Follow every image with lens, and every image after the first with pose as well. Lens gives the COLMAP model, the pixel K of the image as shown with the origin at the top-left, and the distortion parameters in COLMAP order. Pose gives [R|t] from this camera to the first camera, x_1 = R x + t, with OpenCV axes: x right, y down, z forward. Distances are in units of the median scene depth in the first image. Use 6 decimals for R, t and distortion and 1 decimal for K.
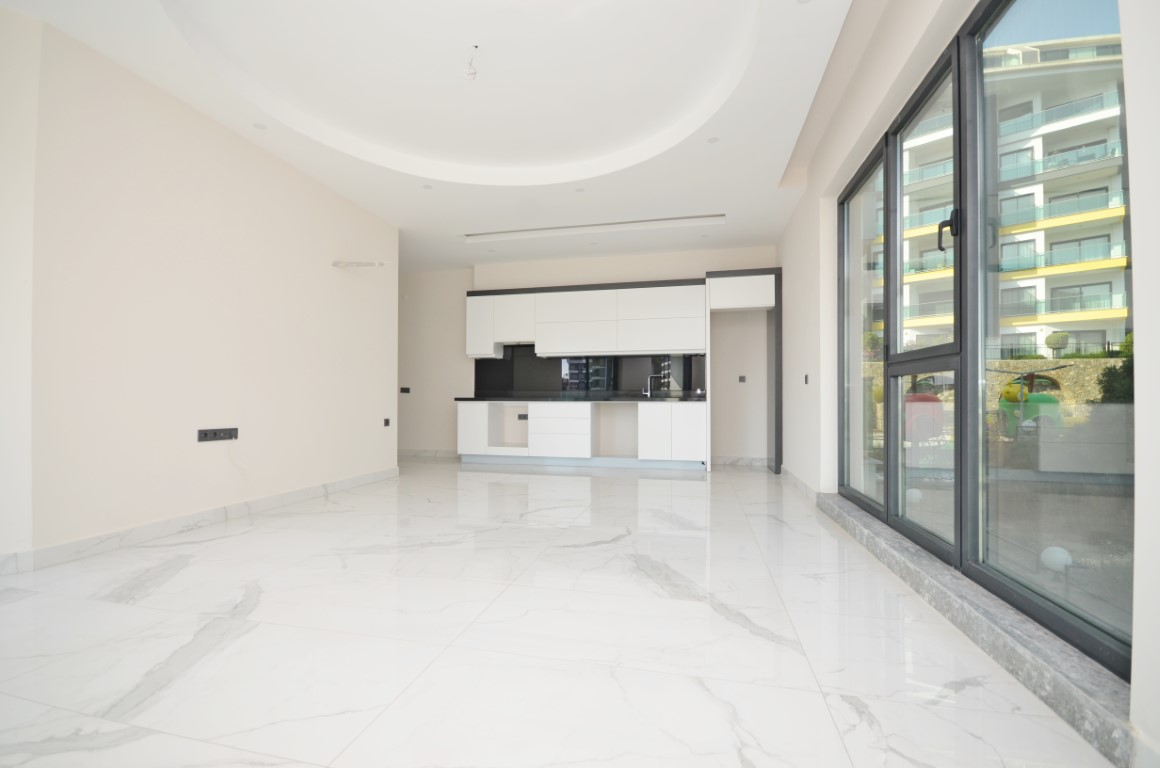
lens RADIAL K [[499.5, 0, 579.9], [0, 499.5, 387.5], [0, 0, 1]] dist [-0.018921, -0.002906]
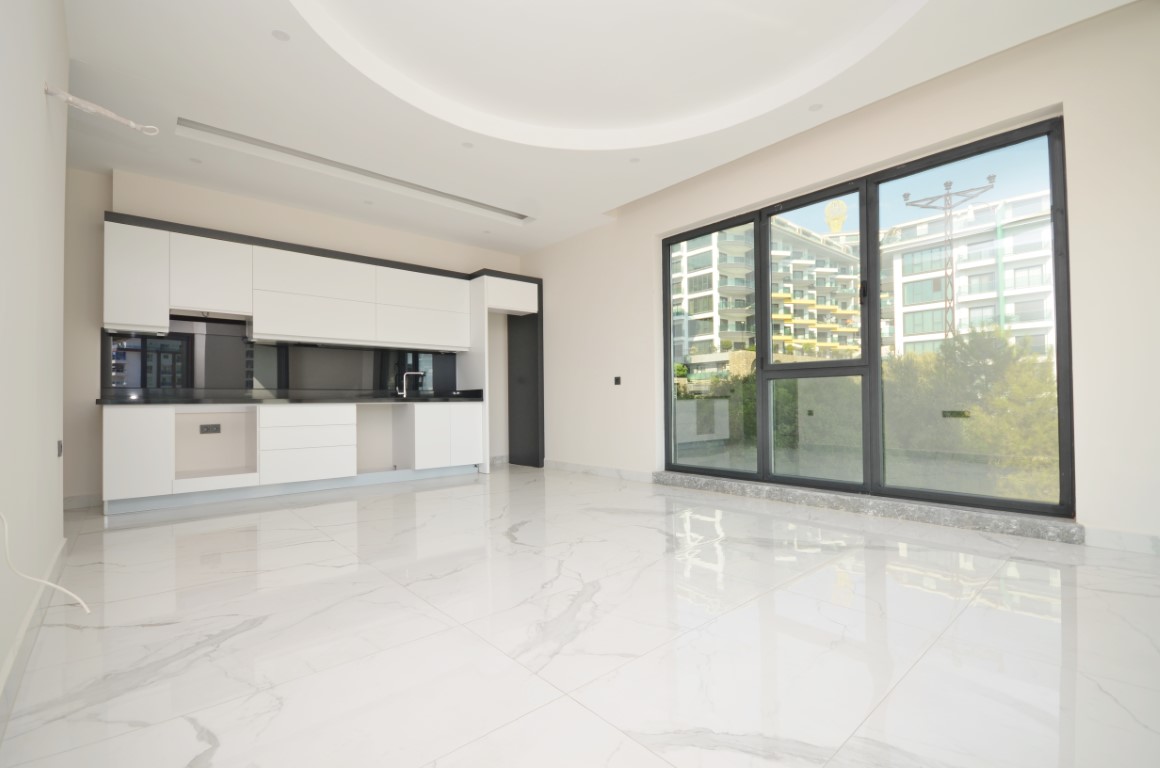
lens RADIAL K [[499.5, 0, 577.9], [0, 499.5, 390.9], [0, 0, 1]] dist [-0.018921, -0.002906]
pose [[0.576244, 0.010269, 0.817213, -0.413421], [-0.008663, 0.999942, -0.006457, 0.011155], [-0.817231, -0.003359, 0.576300, 0.274900]]
